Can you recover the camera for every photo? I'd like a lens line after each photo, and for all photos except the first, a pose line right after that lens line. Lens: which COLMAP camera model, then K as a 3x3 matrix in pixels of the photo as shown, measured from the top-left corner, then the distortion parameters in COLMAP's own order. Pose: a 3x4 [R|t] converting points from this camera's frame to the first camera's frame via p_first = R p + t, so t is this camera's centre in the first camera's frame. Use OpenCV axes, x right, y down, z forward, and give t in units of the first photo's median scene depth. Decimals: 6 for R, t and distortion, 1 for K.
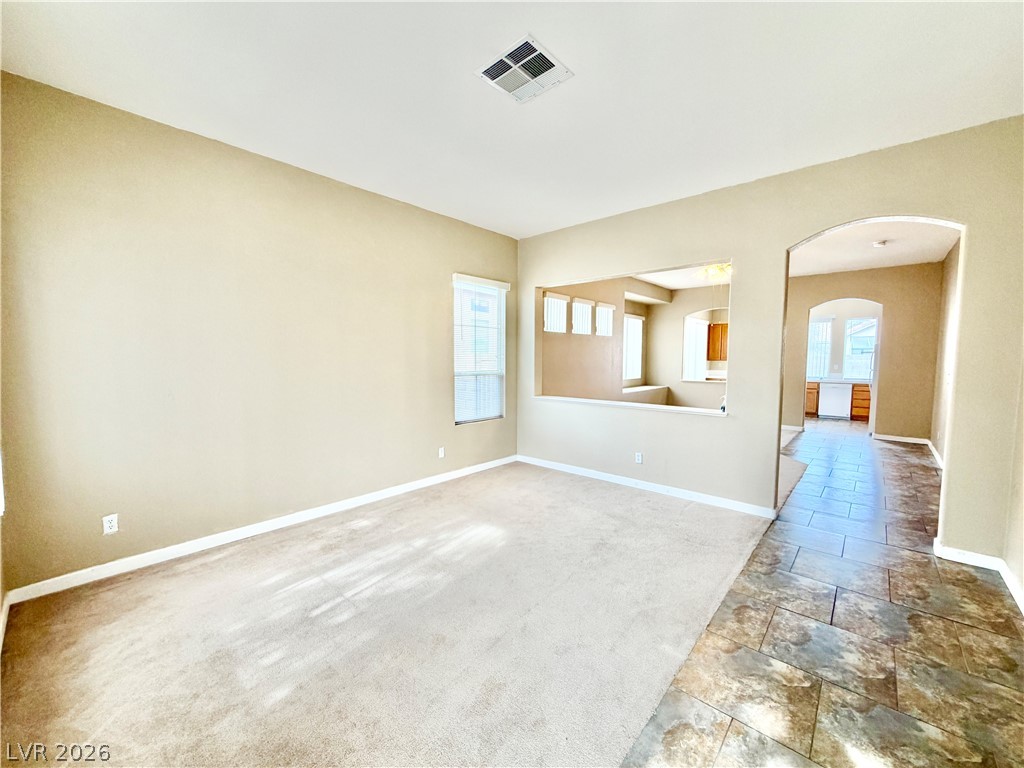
lens RADIAL K [[410.4, 0, 510.7], [0, 410.4, 384.6], [0, 0, 1]] dist [-0.001594, 0.000152]
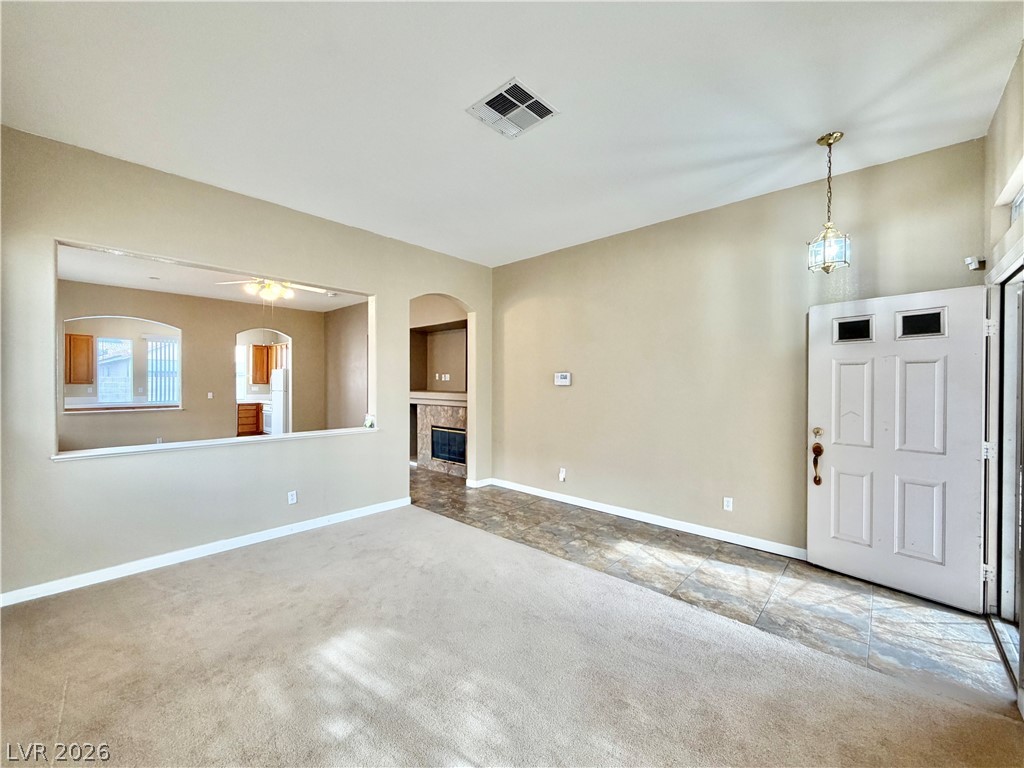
lens RADIAL K [[410.4, 0, 508.7], [0, 410.4, 386.3], [0, 0, 1]] dist [-0.001594, 0.000152]
pose [[0.012846, -0.014071, 0.999818, -0.344392], [0.064307, 0.997843, 0.013216, -0.021505], [-0.997847, 0.064126, 0.013723, 0.347339]]
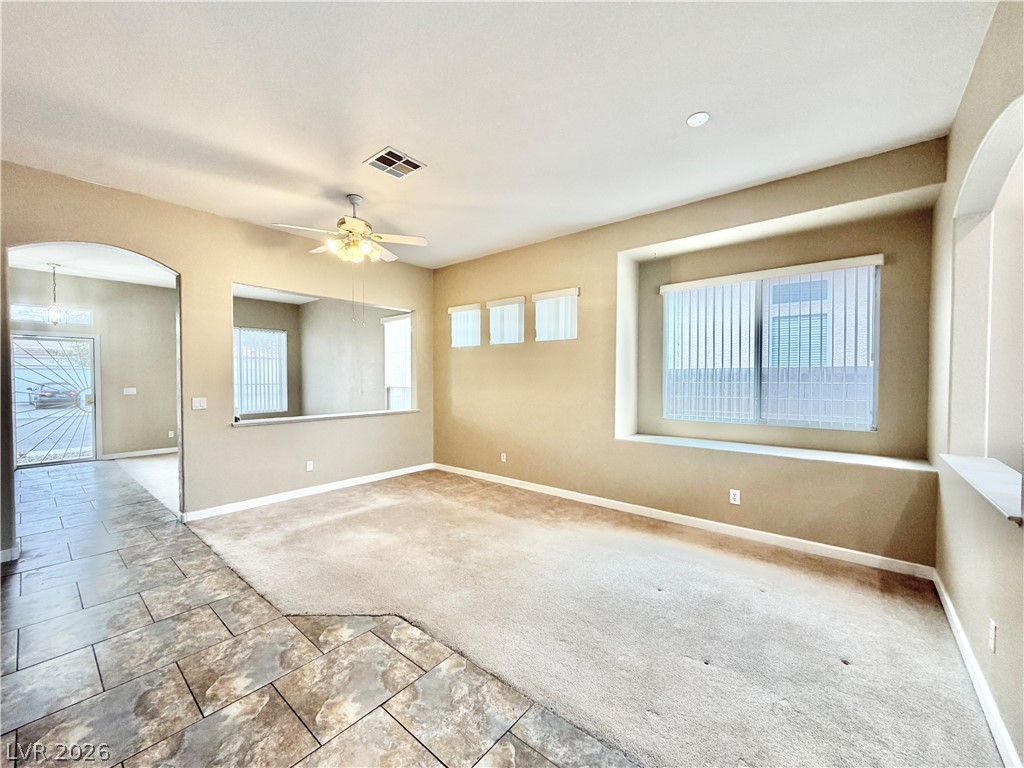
lens RADIAL K [[410.4, 0, 511.2], [0, 410.4, 383.0], [0, 0, 1]] dist [-0.001594, 0.000152]
pose [[0.032263, 0.014752, -0.999371, 1.258458], [-0.064396, 0.997844, 0.012650, -0.082625], [0.997403, 0.063947, 0.033144, 1.311002]]
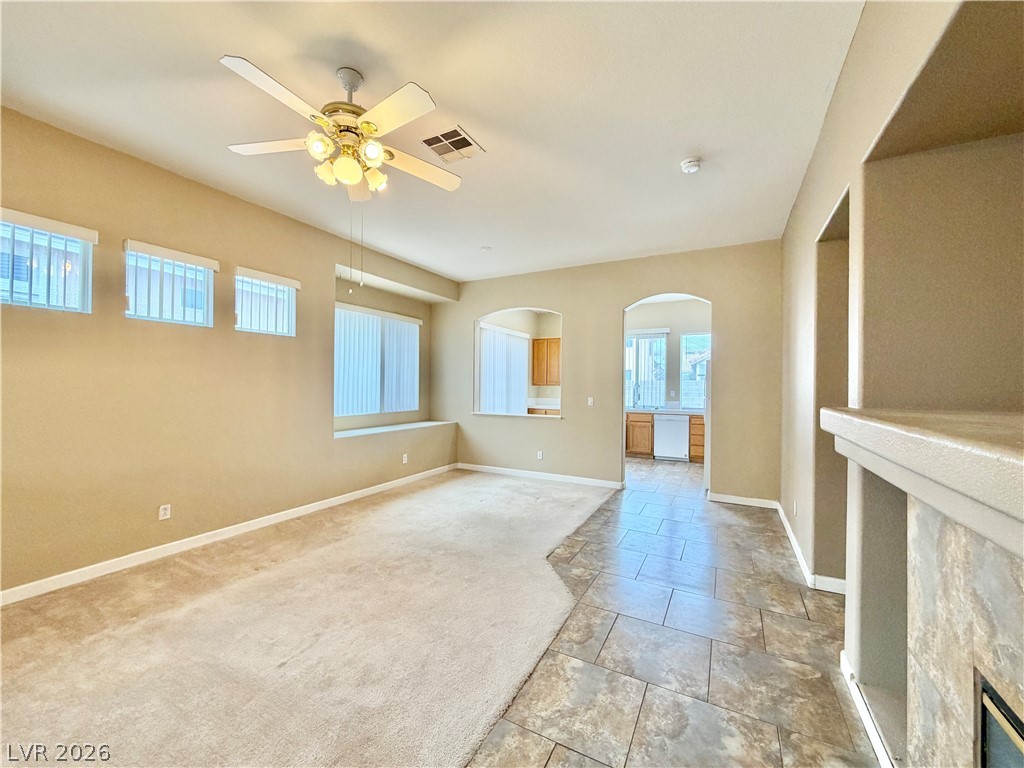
lens RADIAL K [[410.4, 0, 506.7], [0, 410.4, 382.6], [0, 0, 1]] dist [-0.001594, 0.000152]
pose [[0.971470, 0.009975, 0.236955, 0.415954], [0.006587, 0.997595, -0.069002, -0.016835], [-0.237073, 0.068594, 0.969067, 0.429538]]
